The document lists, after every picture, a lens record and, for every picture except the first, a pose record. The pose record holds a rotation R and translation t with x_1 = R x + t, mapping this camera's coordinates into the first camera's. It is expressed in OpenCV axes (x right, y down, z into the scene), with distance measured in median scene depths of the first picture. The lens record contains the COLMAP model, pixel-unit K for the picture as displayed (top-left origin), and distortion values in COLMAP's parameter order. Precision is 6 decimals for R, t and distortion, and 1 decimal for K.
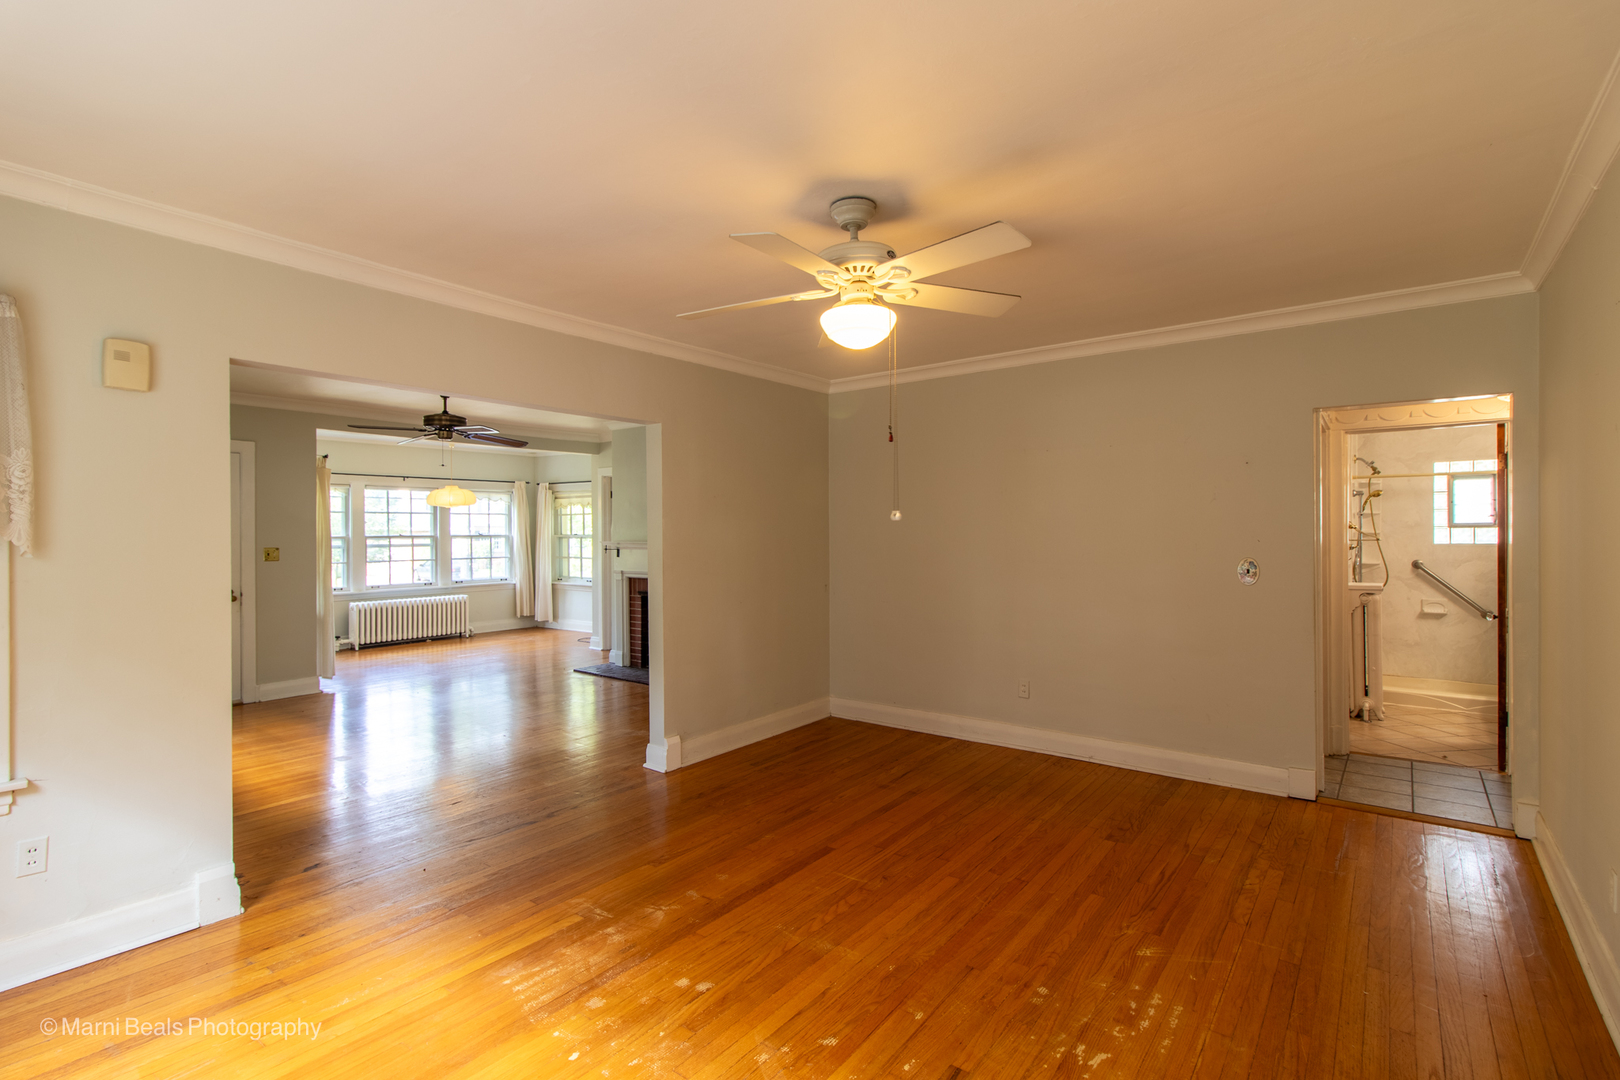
lens RADIAL K [[759.8, 0, 806.9], [0, 759.8, 535.9], [0, 0, 1]] dist [-0.005218, -0.000160]
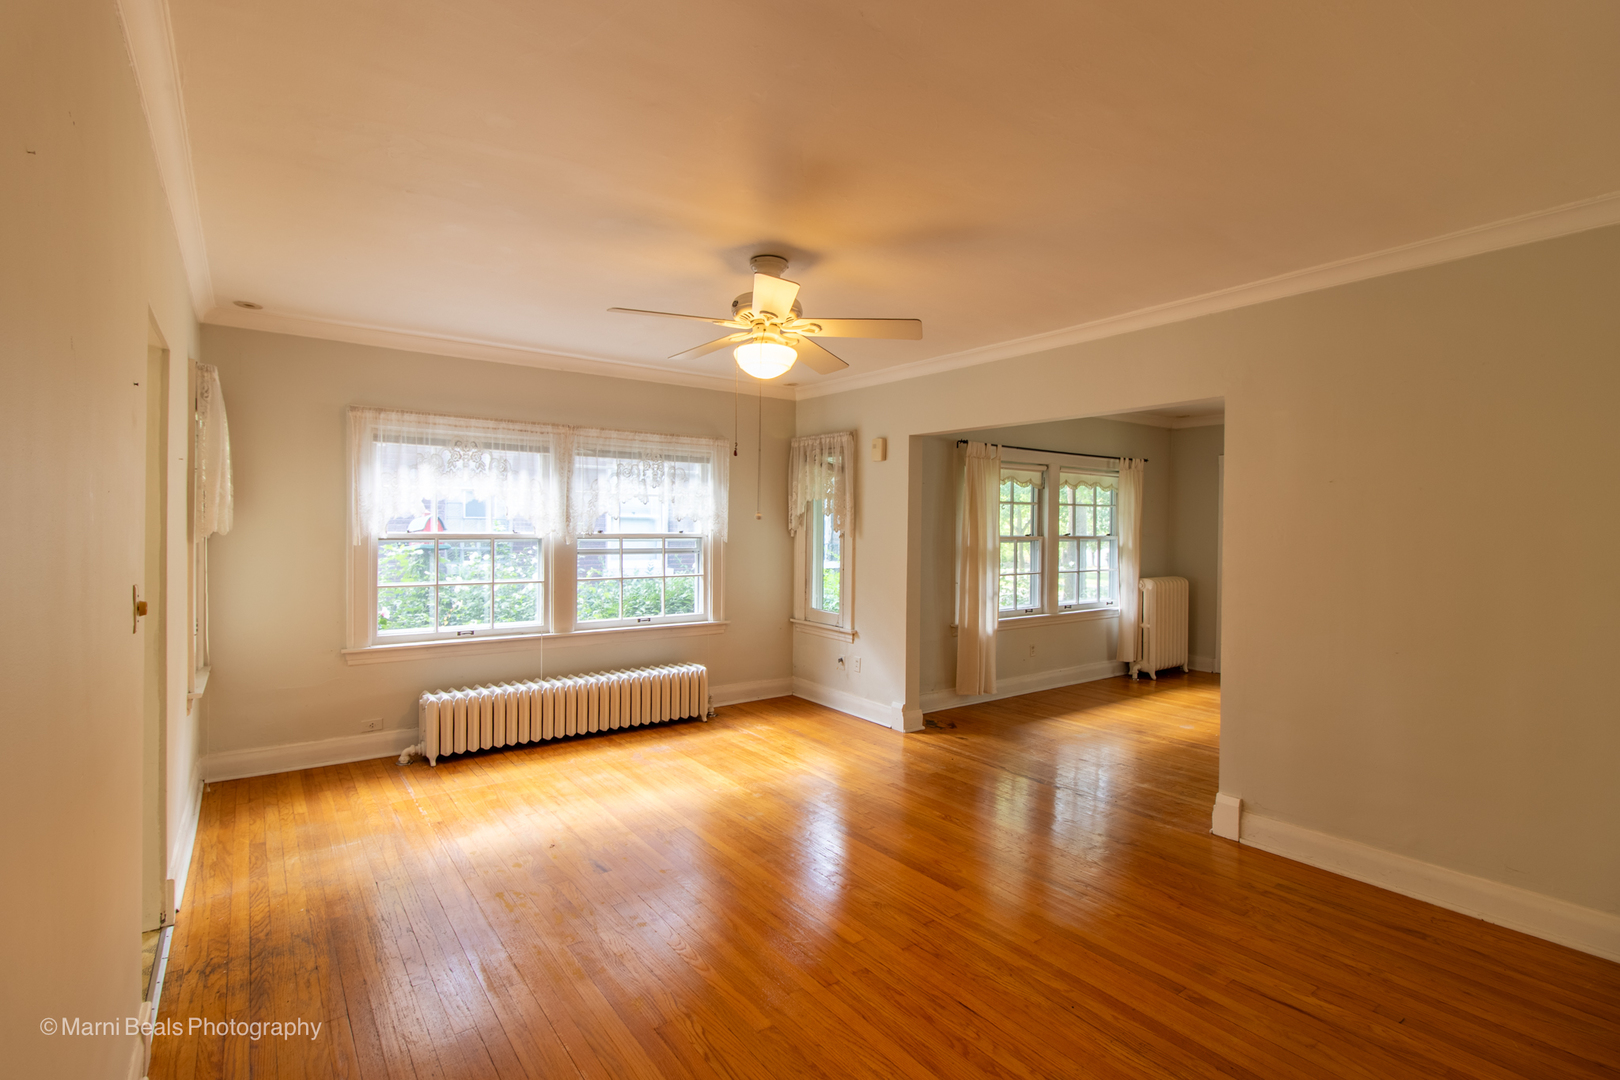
lens RADIAL K [[759.8, 0, 798.9], [0, 759.8, 534.9], [0, 0, 1]] dist [-0.005218, -0.000160]
pose [[-0.289610, 0.013928, -0.957043, 0.935022], [-0.011240, 0.999776, 0.017951, -0.016423], [0.957079, 0.015956, -0.289388, 1.077404]]
